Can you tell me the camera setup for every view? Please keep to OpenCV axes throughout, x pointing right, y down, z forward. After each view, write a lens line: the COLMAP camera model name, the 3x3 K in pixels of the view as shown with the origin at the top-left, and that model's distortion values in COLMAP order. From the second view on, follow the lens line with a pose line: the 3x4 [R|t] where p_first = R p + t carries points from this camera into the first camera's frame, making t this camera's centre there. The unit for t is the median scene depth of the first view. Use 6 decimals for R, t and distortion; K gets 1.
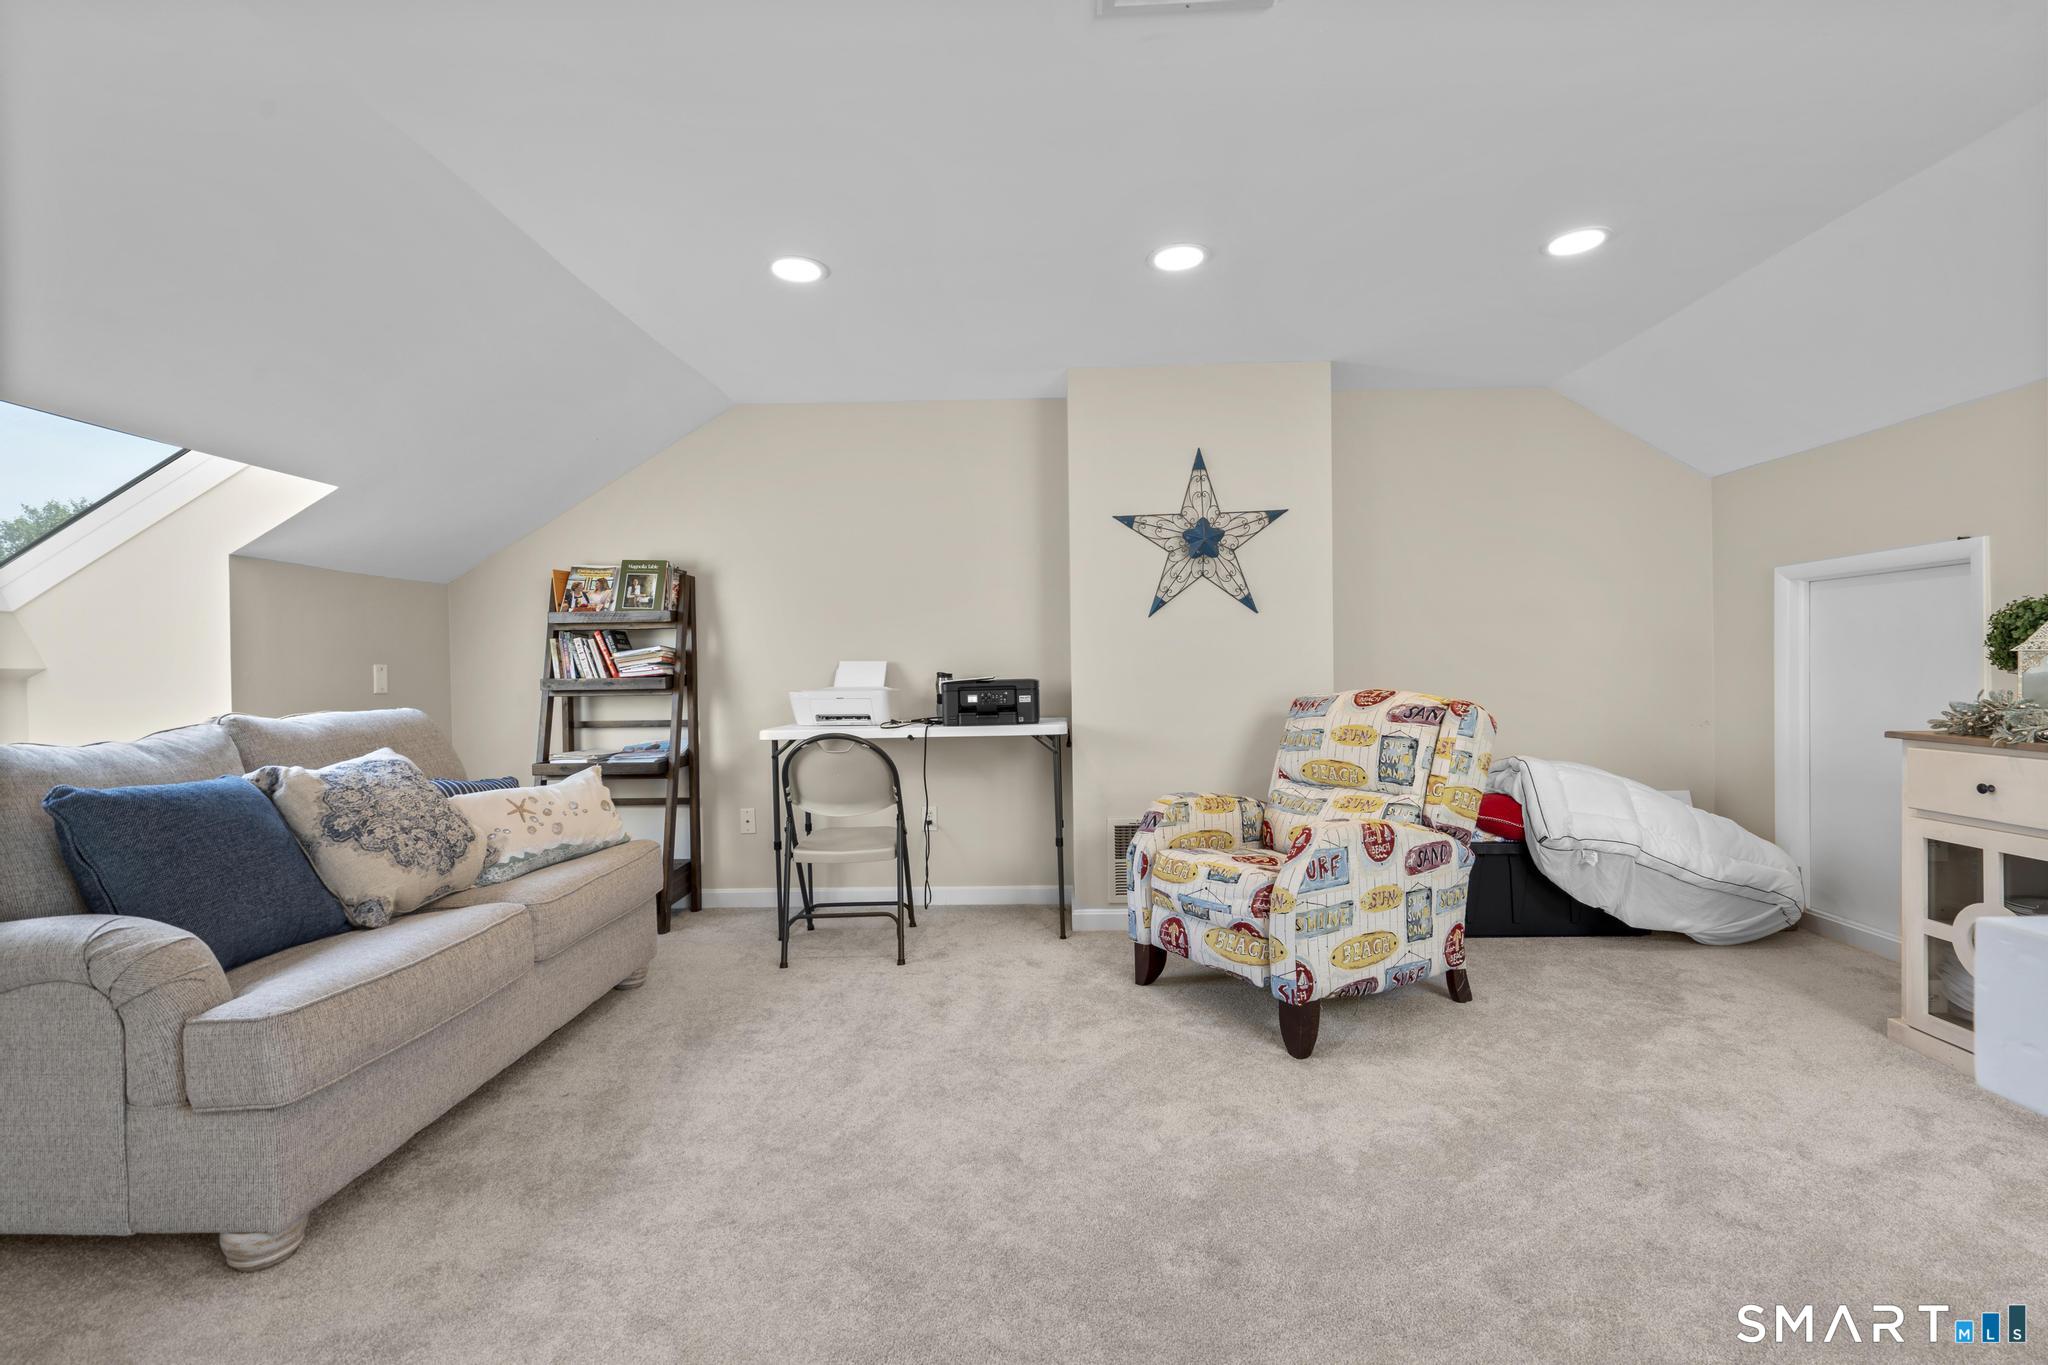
lens RADIAL K [[922.3, 0, 1028.4], [0, 922.3, 691.9], [0, 0, 1]] dist [0.000588, 0.000216]
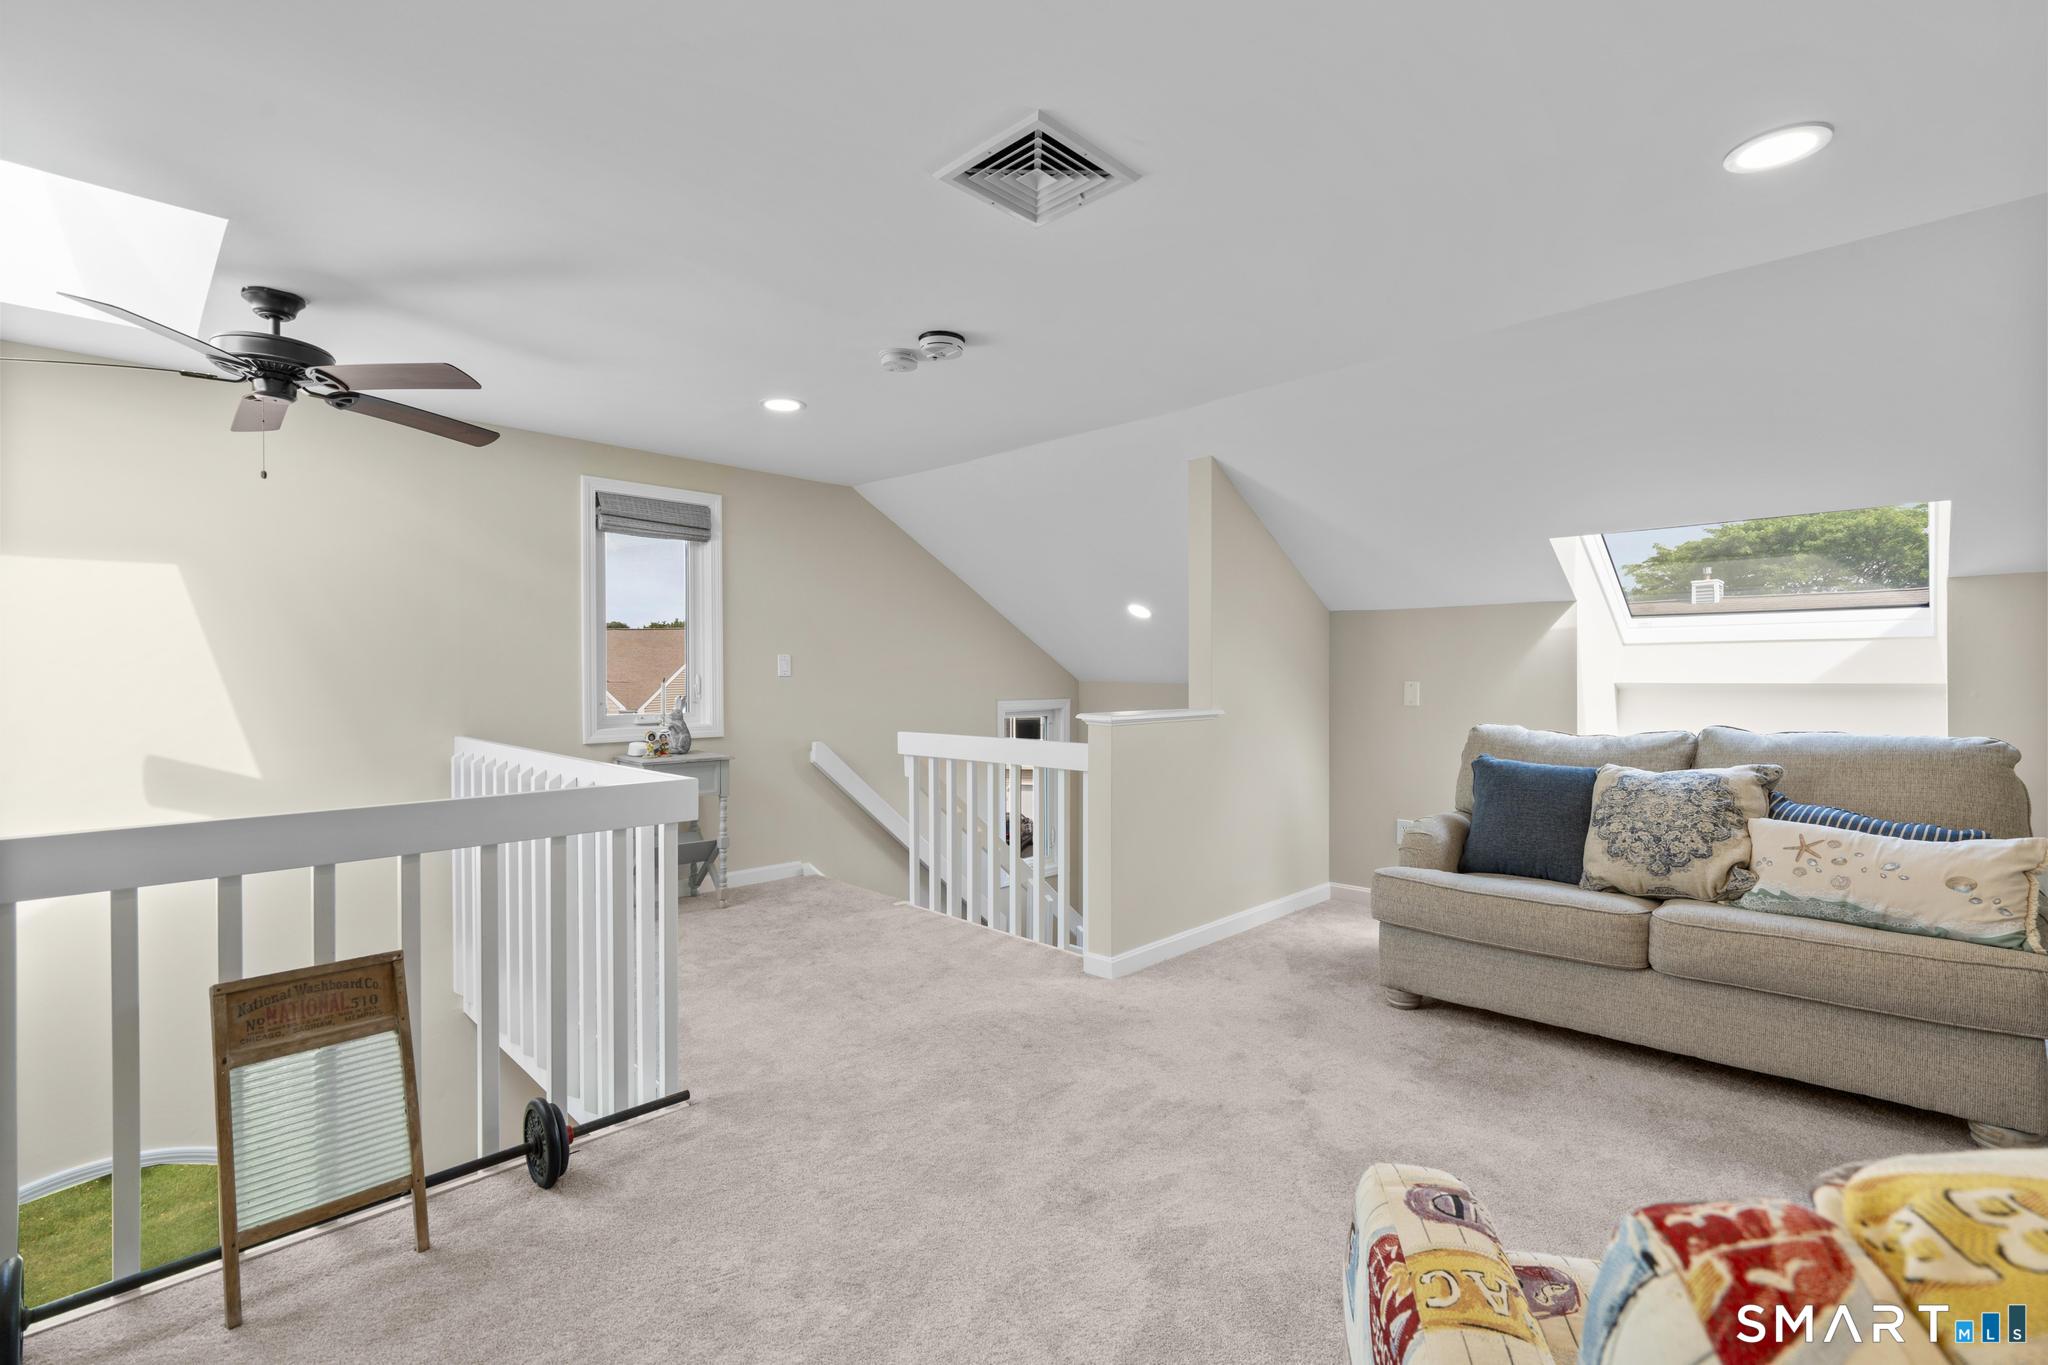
lens RADIAL K [[922.3, 0, 1027.5], [0, 922.3, 682.0], [0, 0, 1]] dist [0.000588, 0.000216]
pose [[-0.679584, 0.025800, -0.733144, 0.680981], [0.019264, 0.999664, 0.017322, -0.074733], [0.733344, -0.002351, -0.679853, 1.083035]]
